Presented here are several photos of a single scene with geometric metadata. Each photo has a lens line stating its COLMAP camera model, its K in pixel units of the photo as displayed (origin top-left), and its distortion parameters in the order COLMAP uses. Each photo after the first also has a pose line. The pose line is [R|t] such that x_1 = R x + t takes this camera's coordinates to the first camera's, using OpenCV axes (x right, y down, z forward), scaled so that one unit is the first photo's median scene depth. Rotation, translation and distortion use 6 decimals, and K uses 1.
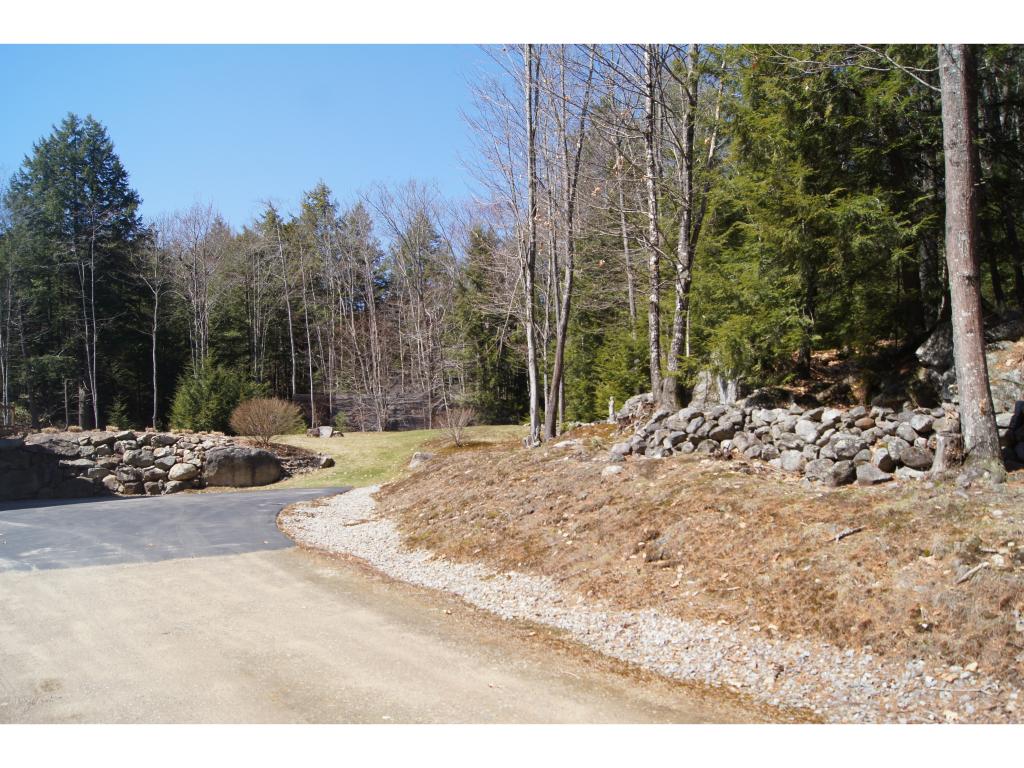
lens RADIAL K [[799.2, 0, 515.8], [0, 799.2, 399.3], [0, 0, 1]] dist [-0.084374, 0.017831]
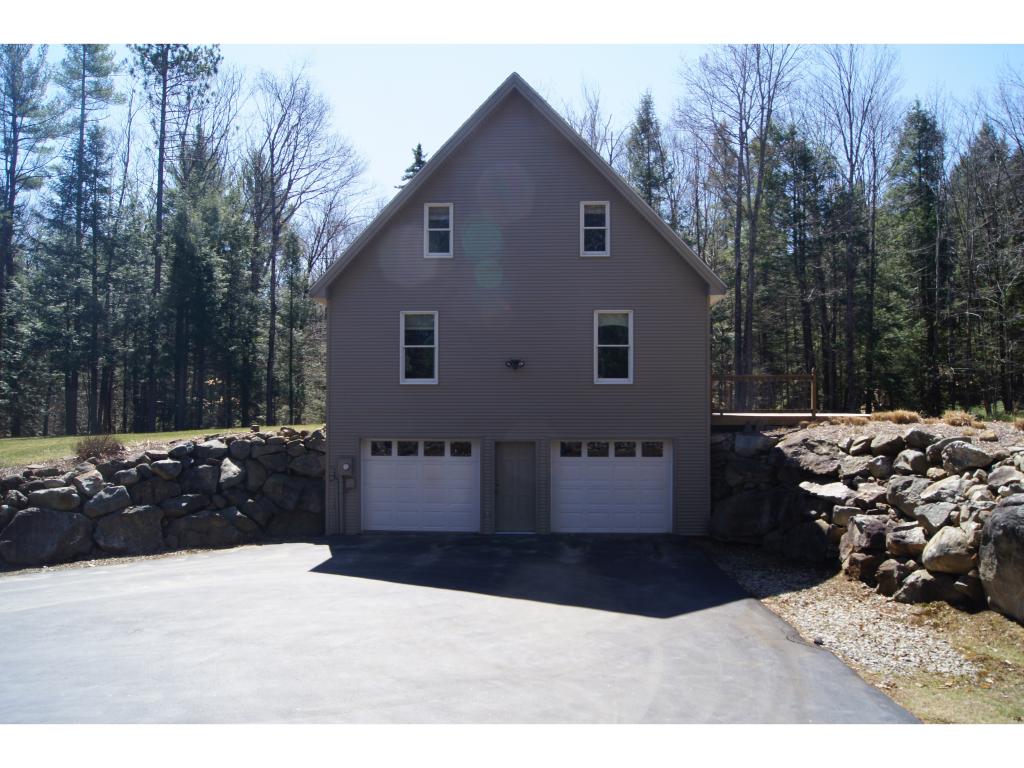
lens RADIAL K [[799.2, 0, 515.8], [0, 799.2, 399.3], [0, 0, 1]] dist [-0.084374, 0.017831]
pose [[-0.118268, 0.019856, -0.992783, -0.023759], [0.067045, 0.997678, 0.011967, 0.002675], [0.990716, -0.065146, -0.119325, 0.444824]]
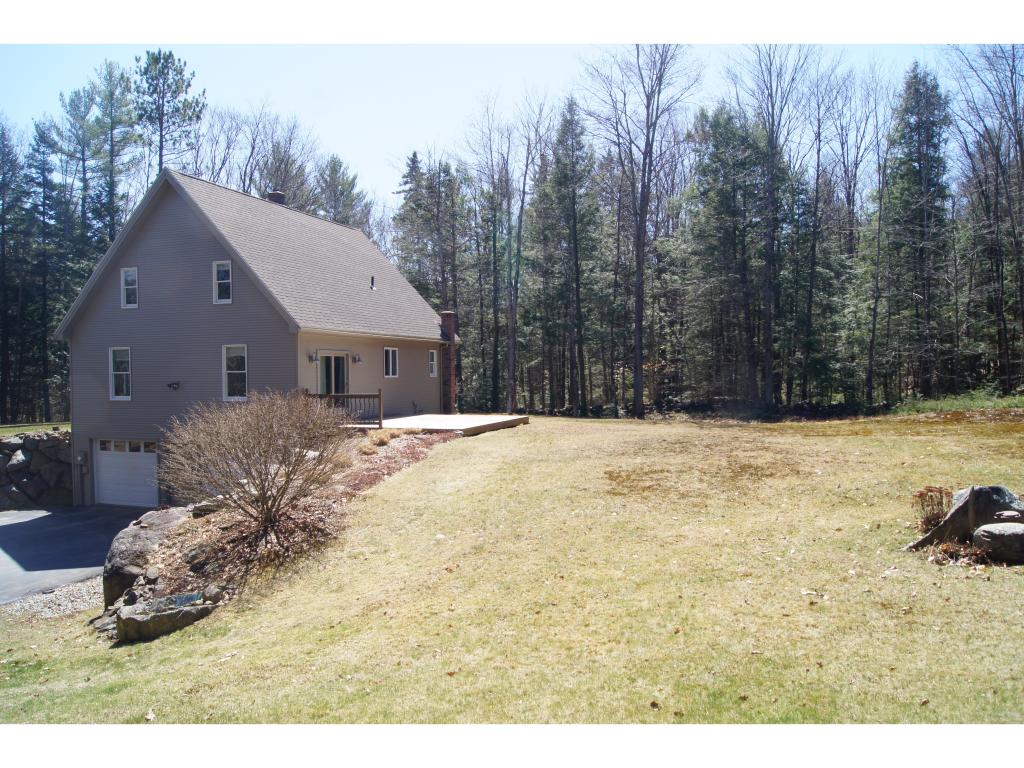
lens RADIAL K [[799.2, 0, 515.8], [0, 799.2, 399.3], [0, 0, 1]] dist [-0.084374, 0.017831]
pose [[-0.370380, 0.064658, -0.926627, -0.015296], [0.077790, 0.996229, 0.038421, -0.002114], [0.925617, -0.057852, -0.374013, 0.722334]]
